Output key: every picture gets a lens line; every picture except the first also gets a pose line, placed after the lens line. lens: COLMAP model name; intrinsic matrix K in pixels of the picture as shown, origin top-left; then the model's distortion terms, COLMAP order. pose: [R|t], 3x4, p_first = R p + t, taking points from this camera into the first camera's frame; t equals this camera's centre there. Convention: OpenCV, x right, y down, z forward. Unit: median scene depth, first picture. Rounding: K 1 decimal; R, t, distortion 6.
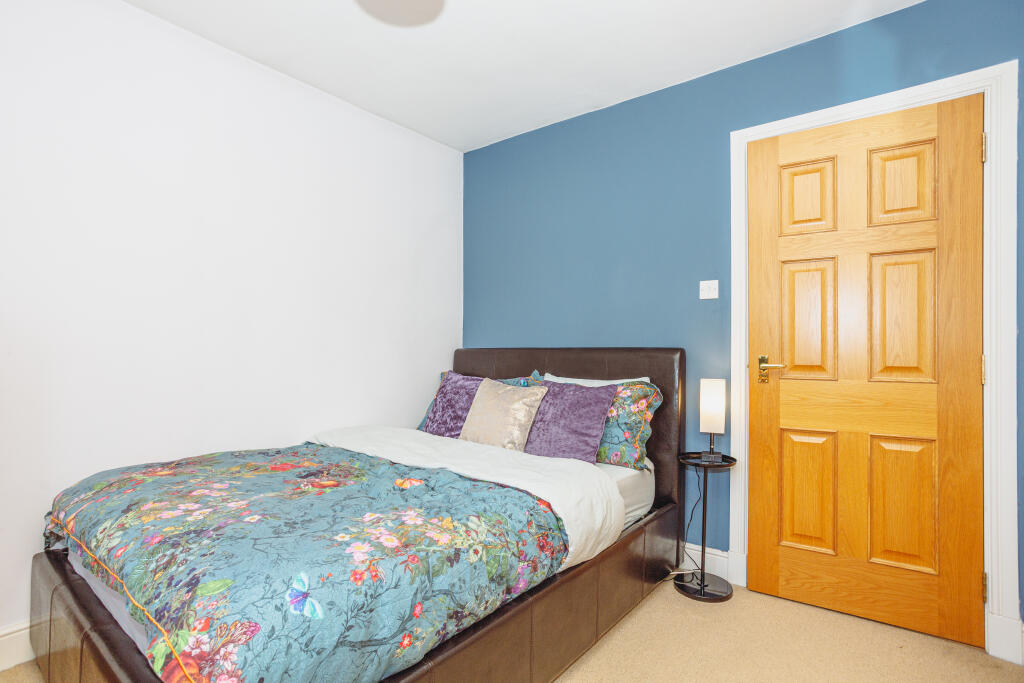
lens RADIAL K [[497.6, 0, 512.4], [0, 497.6, 342.3], [0, 0, 1]] dist [-0.016968, 0.009913]
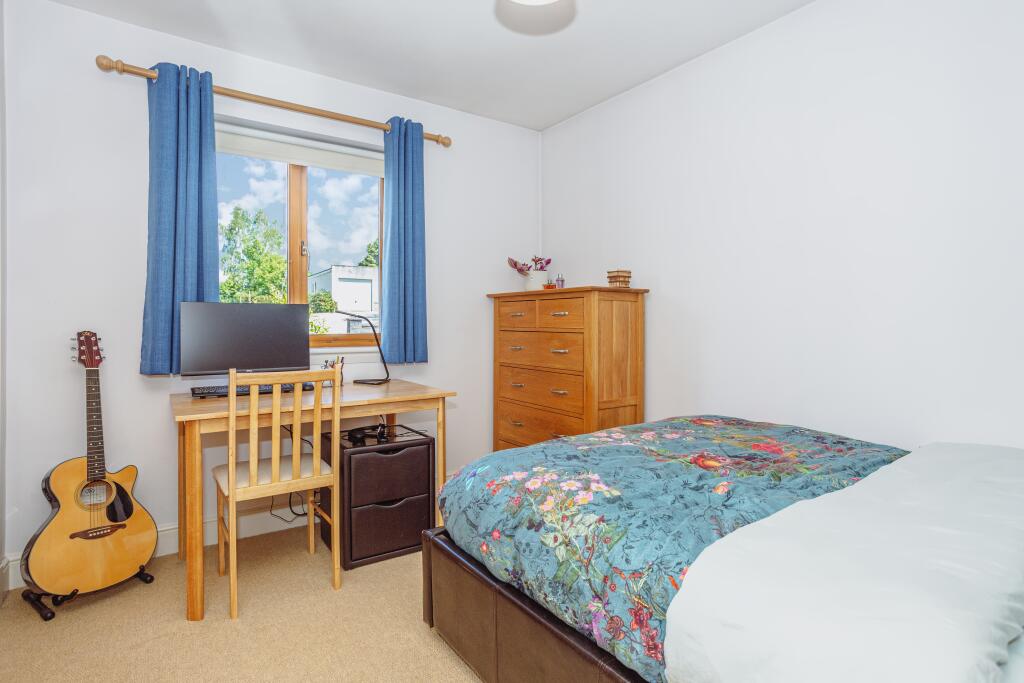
lens RADIAL K [[497.6, 0, 506.3], [0, 497.6, 334.5], [0, 0, 1]] dist [-0.016968, 0.009913]
pose [[-0.267822, 0.005680, -0.963452, 0.899318], [0.014581, 0.999892, 0.001842, 0.044635], [0.963358, -0.013555, -0.267876, 1.256575]]
